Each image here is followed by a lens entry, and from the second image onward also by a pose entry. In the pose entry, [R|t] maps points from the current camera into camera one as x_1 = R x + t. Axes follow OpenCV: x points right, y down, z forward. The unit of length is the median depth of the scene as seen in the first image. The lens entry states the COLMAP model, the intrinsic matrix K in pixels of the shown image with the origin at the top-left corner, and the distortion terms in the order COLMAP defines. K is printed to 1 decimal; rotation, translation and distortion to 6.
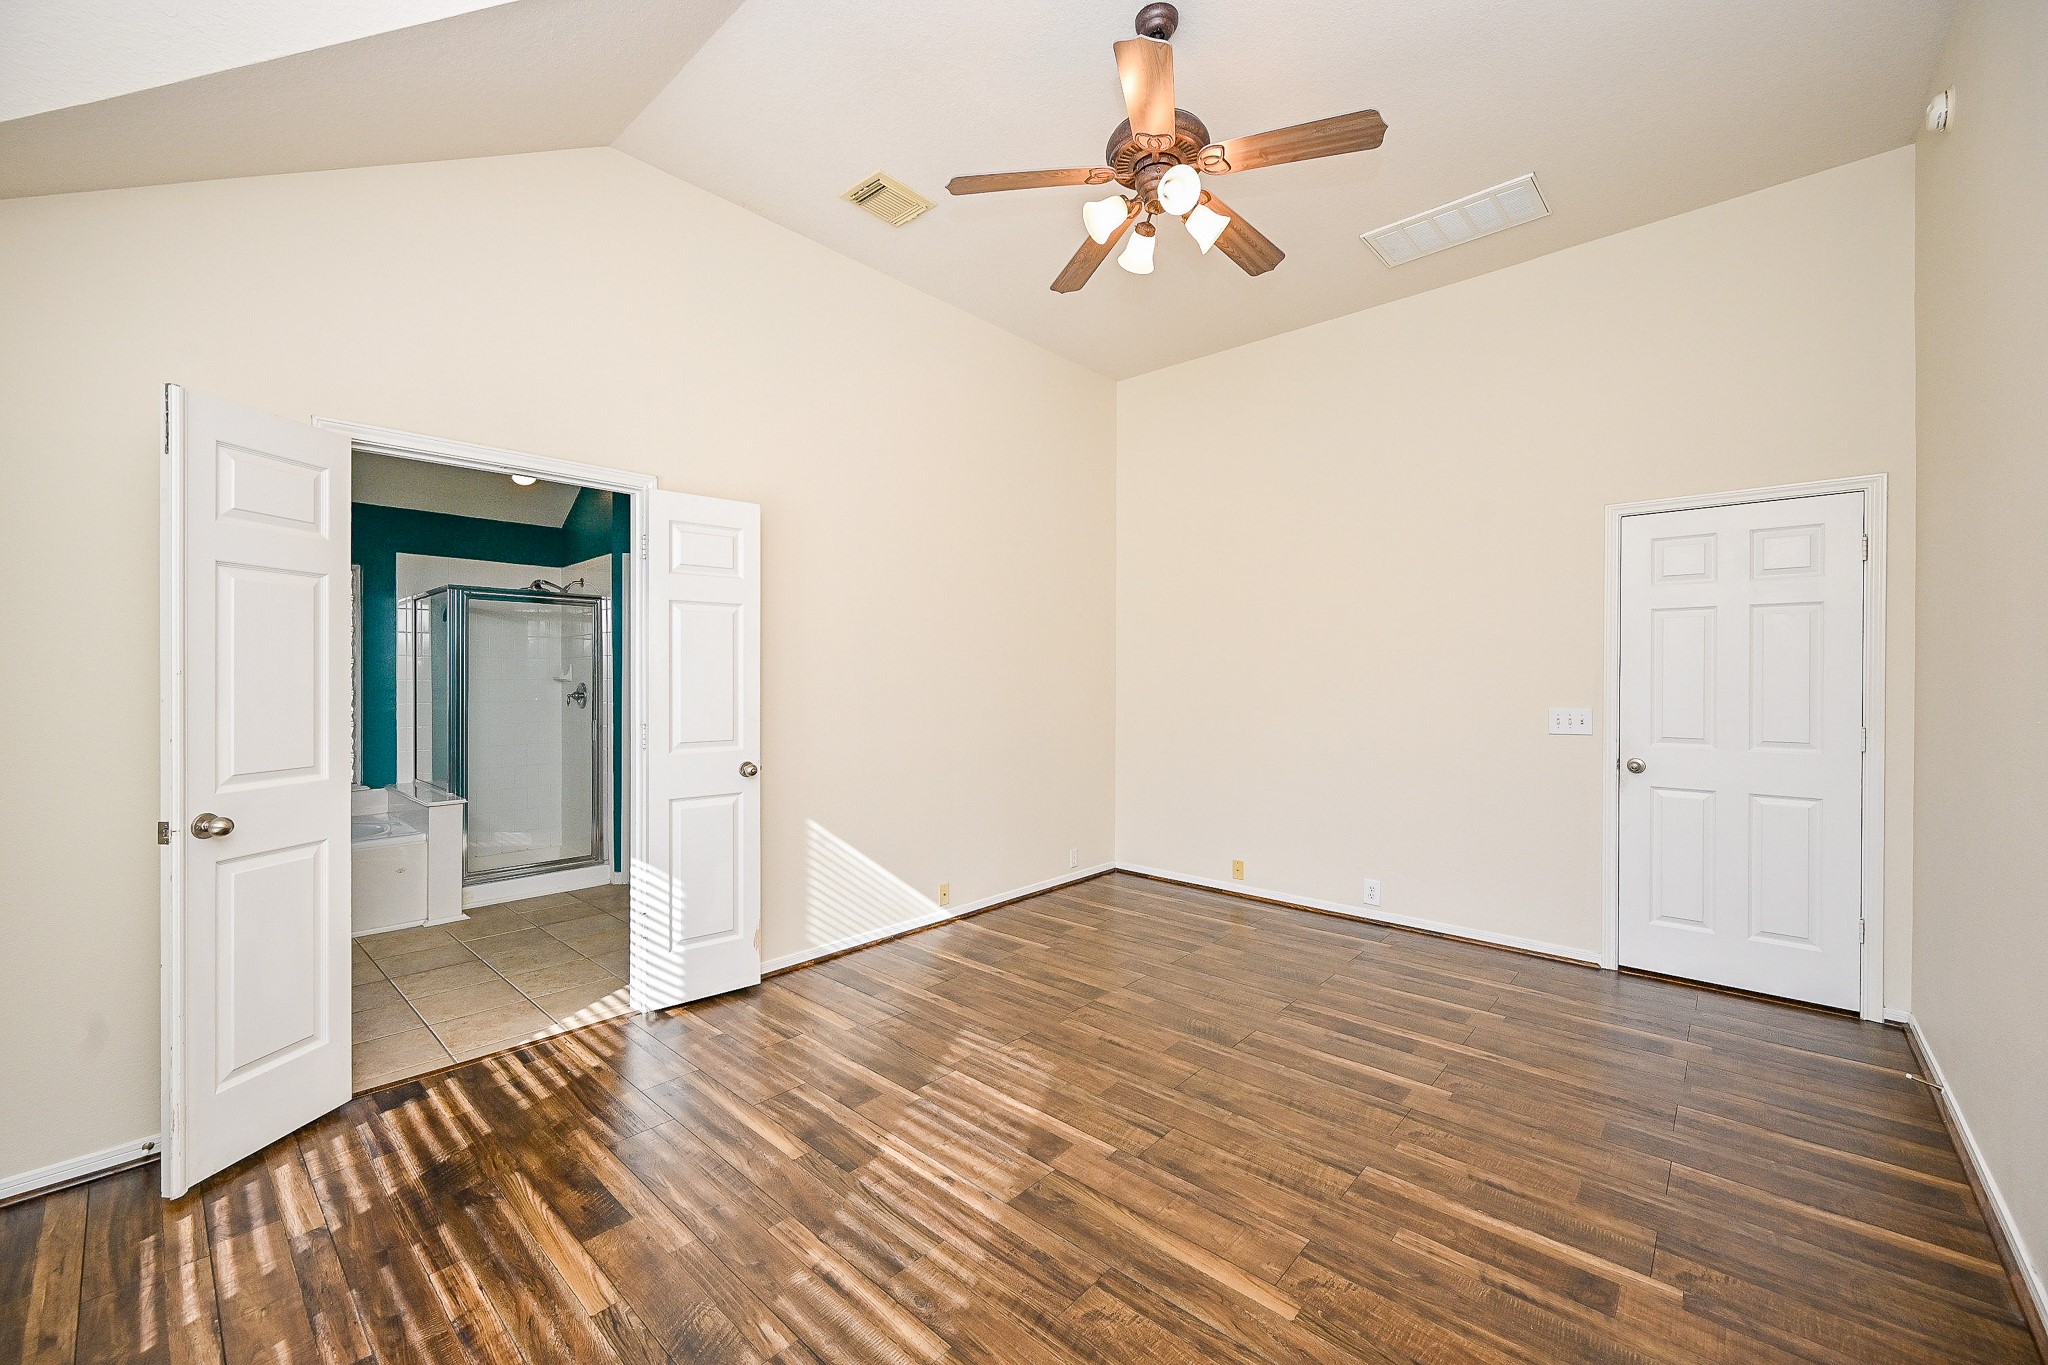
lens RADIAL K [[821.3, 0, 1018.1], [0, 821.3, 676.9], [0, 0, 1]] dist [0.000961, 0.000270]
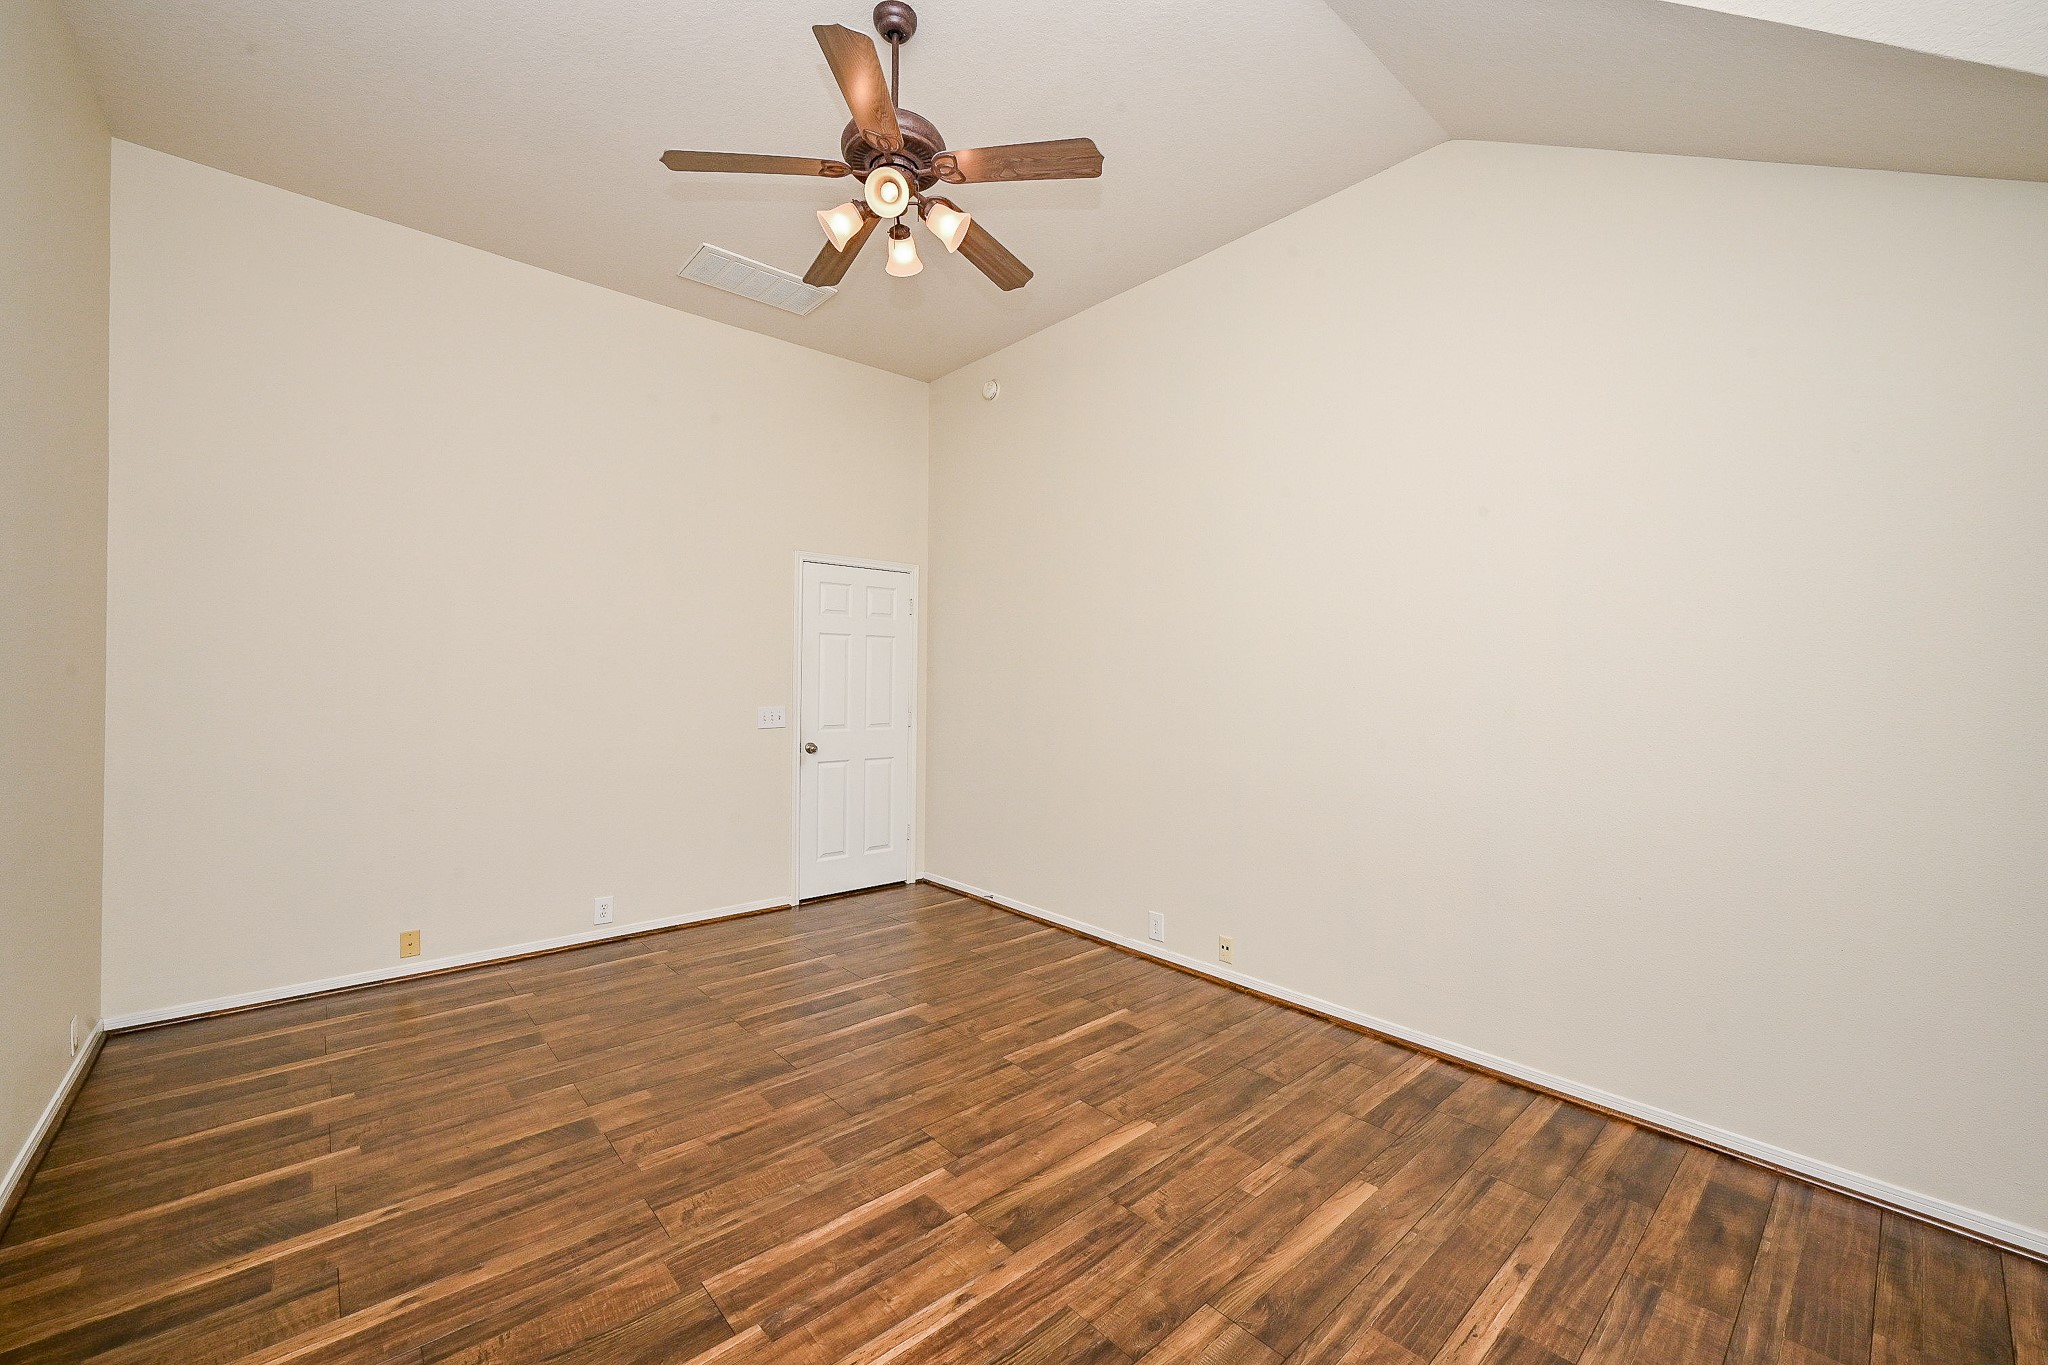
lens RADIAL K [[821.3, 0, 1018.1], [0, 821.3, 676.9], [0, 0, 1]] dist [0.000961, 0.000270]
pose [[0.094496, 0.000972, 0.995525, -0.762532], [-0.009265, 0.999957, -0.000097, -0.015136], [-0.995482, -0.009215, 0.094501, 0.731370]]
